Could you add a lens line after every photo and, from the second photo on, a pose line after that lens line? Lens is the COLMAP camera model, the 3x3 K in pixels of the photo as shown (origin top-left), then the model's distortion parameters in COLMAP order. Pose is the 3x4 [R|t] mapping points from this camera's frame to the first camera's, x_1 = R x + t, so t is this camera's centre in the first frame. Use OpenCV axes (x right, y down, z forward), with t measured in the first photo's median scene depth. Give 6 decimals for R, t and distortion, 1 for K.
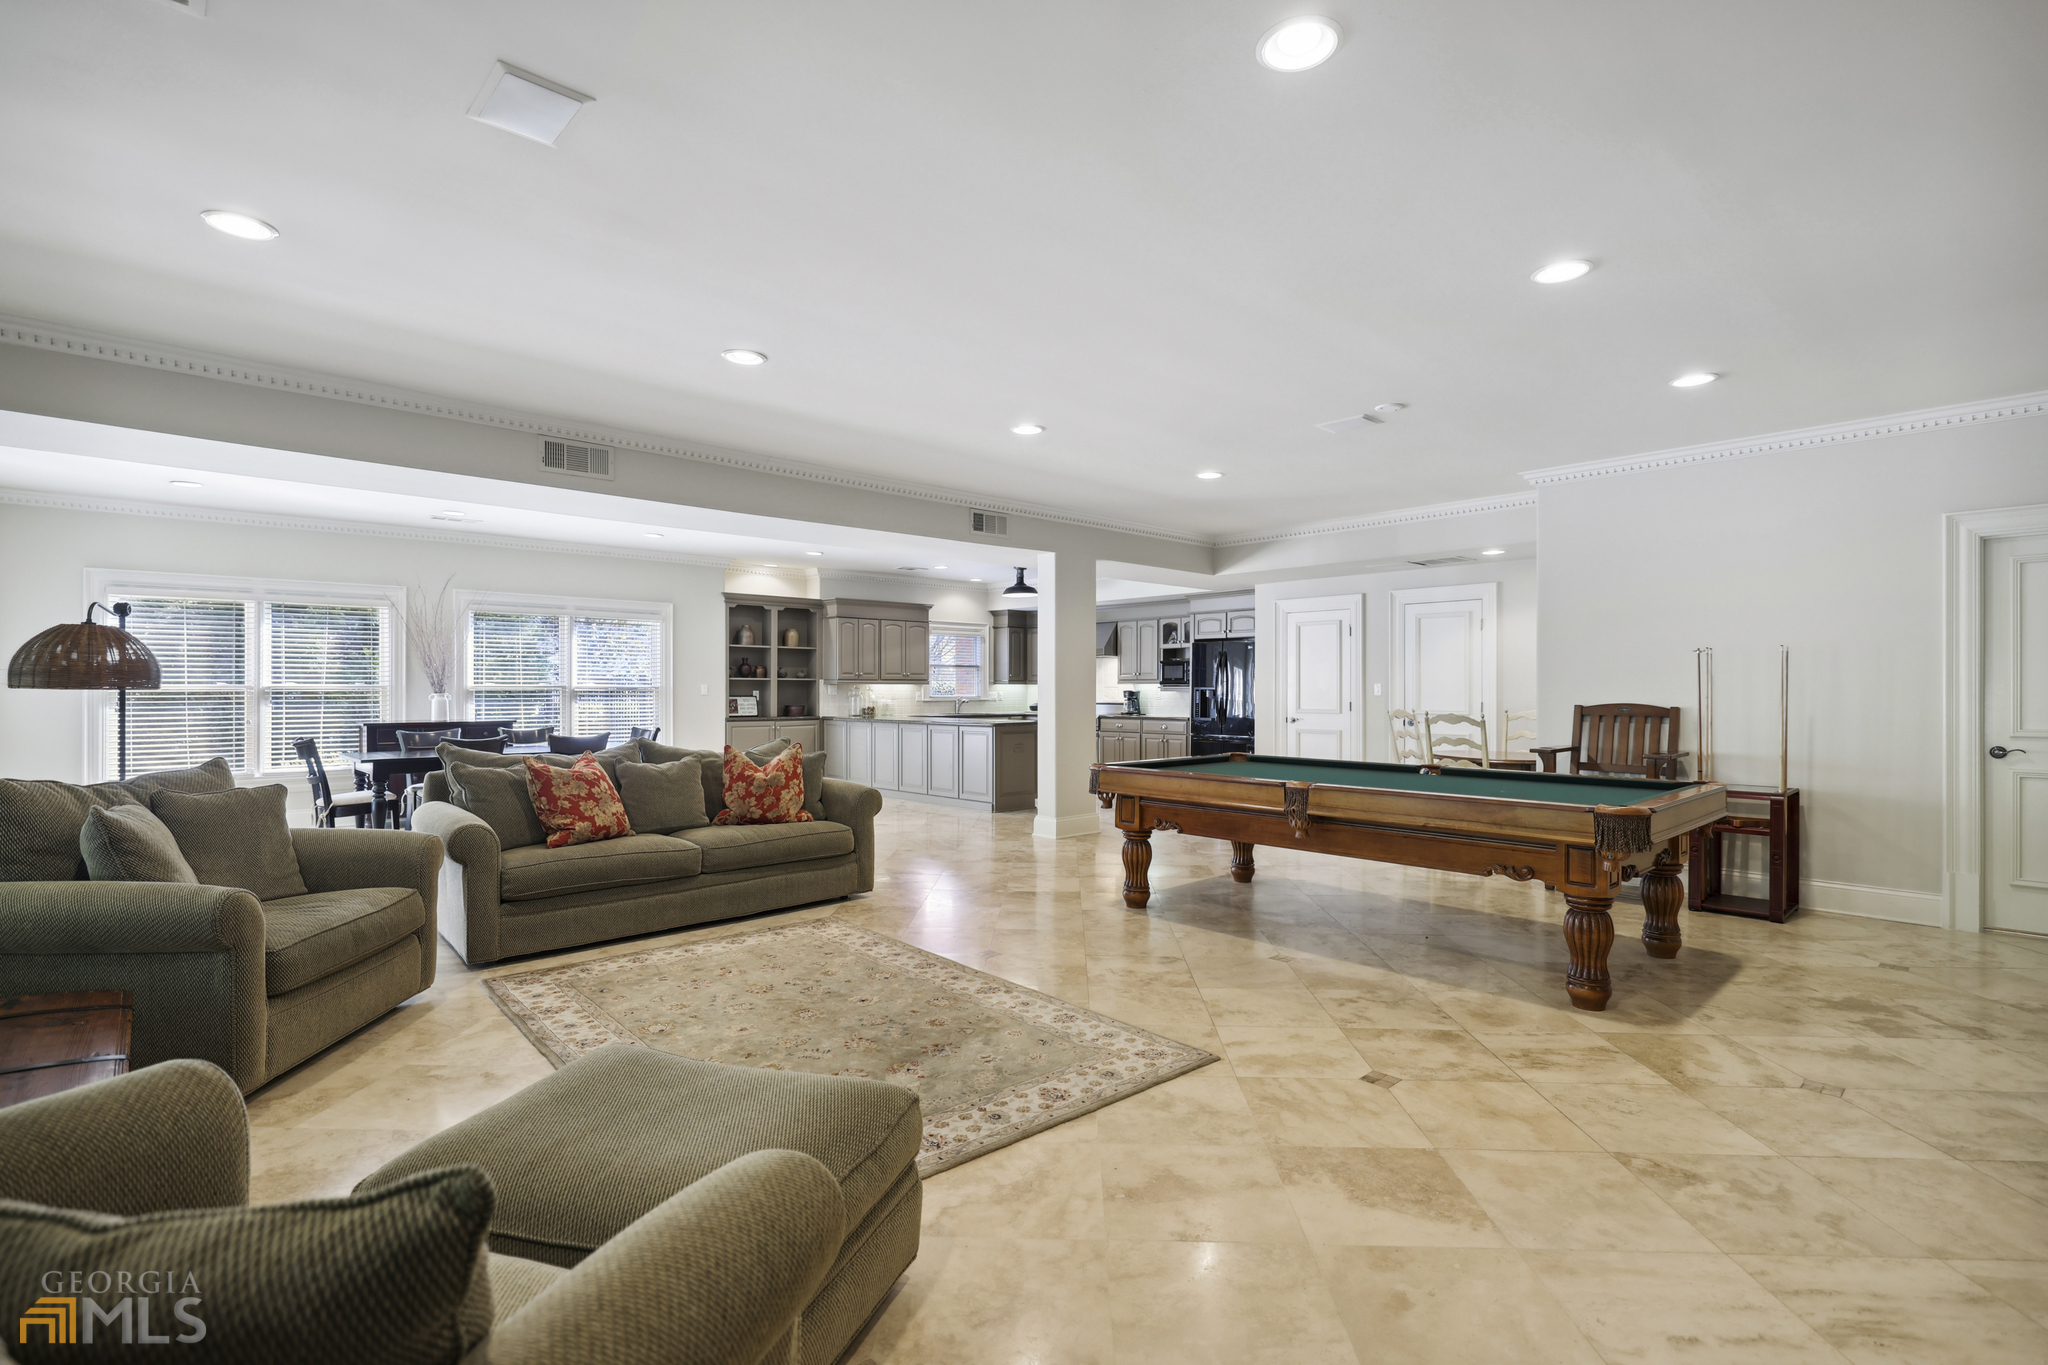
lens RADIAL K [[948.3, 0, 1025.3], [0, 948.3, 690.2], [0, 0, 1]] dist [0.009799, -0.000691]
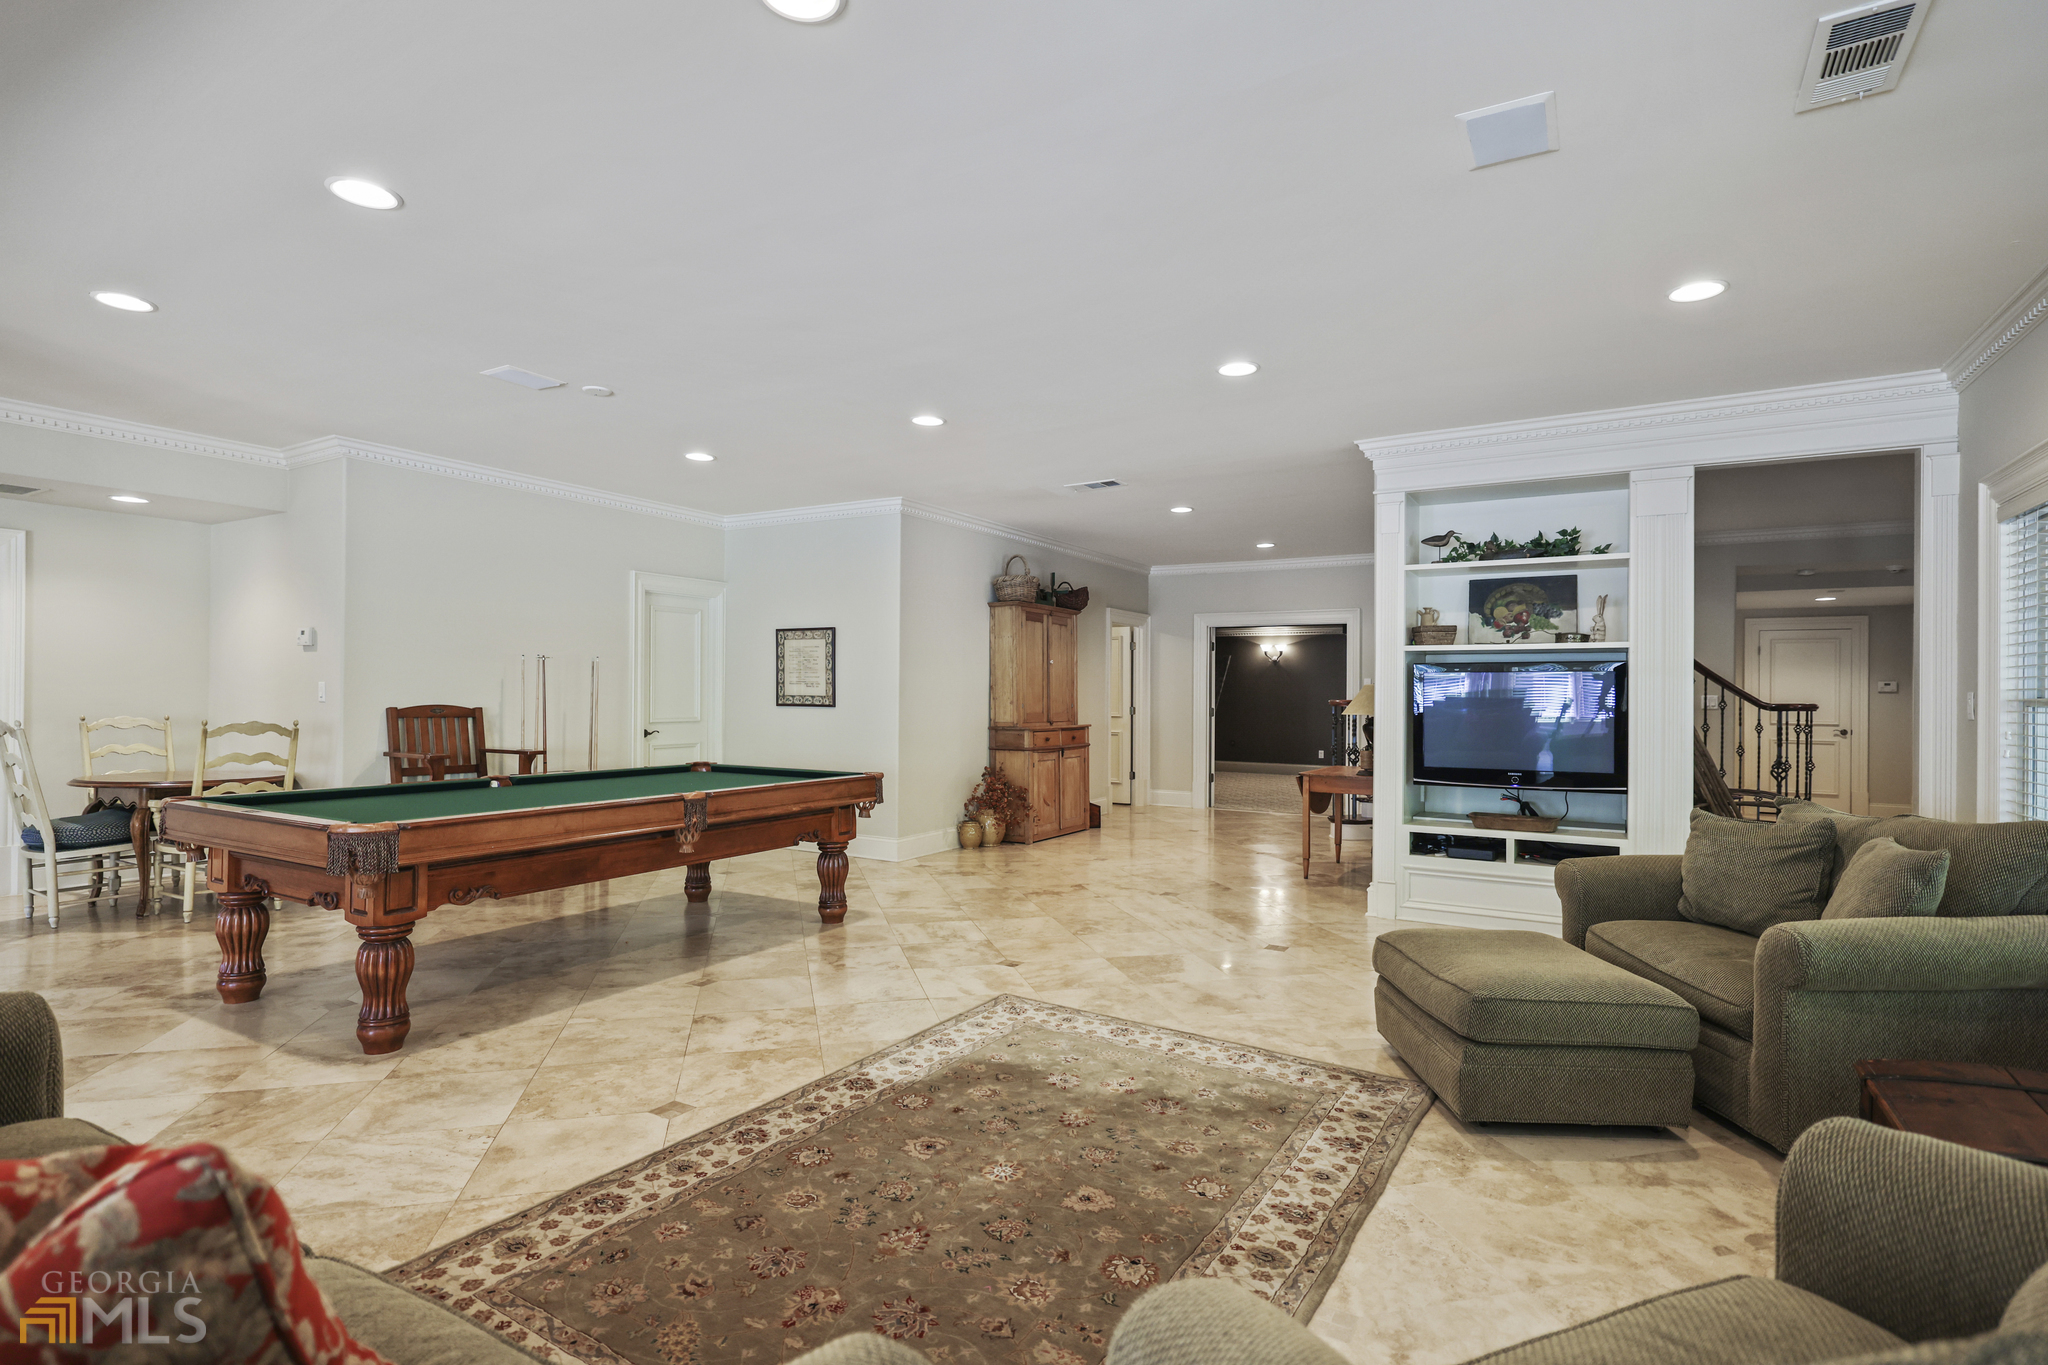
lens RADIAL K [[1004.4, 0, 1027.1], [0, 1004.4, 686.9], [0, 0, 1]] dist [0.003147, 0.000317]
pose [[-0.287611, 0.004136, 0.957738, -0.756456], [-0.006330, 0.999961, -0.006220, -0.002954], [-0.957726, -0.007851, -0.287573, 0.968925]]
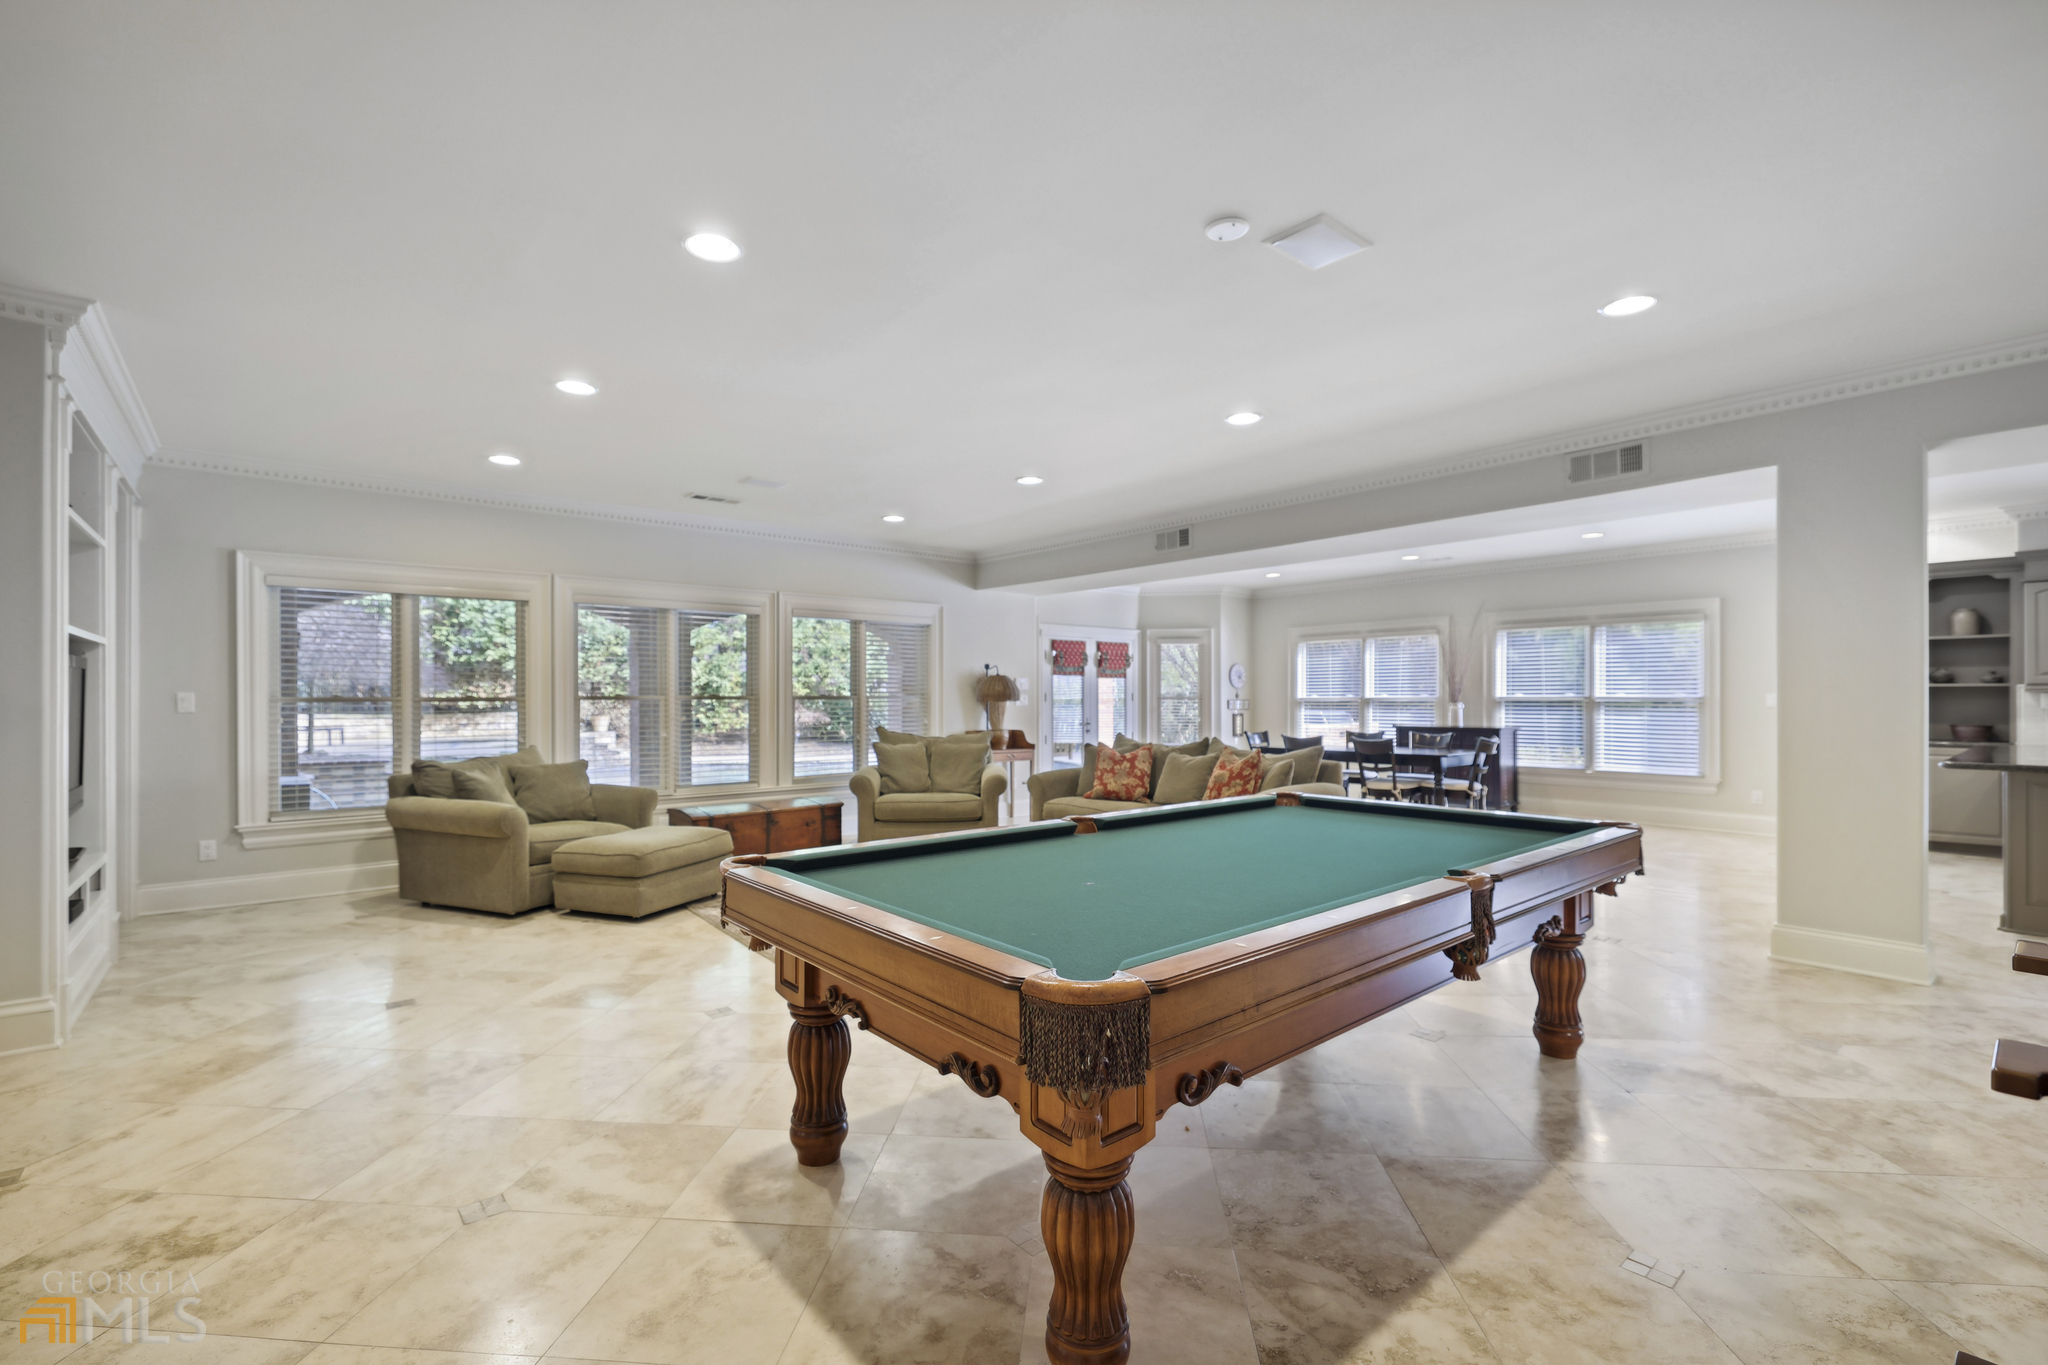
lens RADIAL K [[884.1, 0, 1020.7], [0, 884.1, 693.4], [0, 0, 1]] dist [0.015794, 0.000333]
pose [[-0.051387, -0.005525, -0.998664, 1.040727], [-0.001172, 0.999984, -0.005472, -0.004404], [0.998678, 0.000890, -0.051392, 0.992989]]
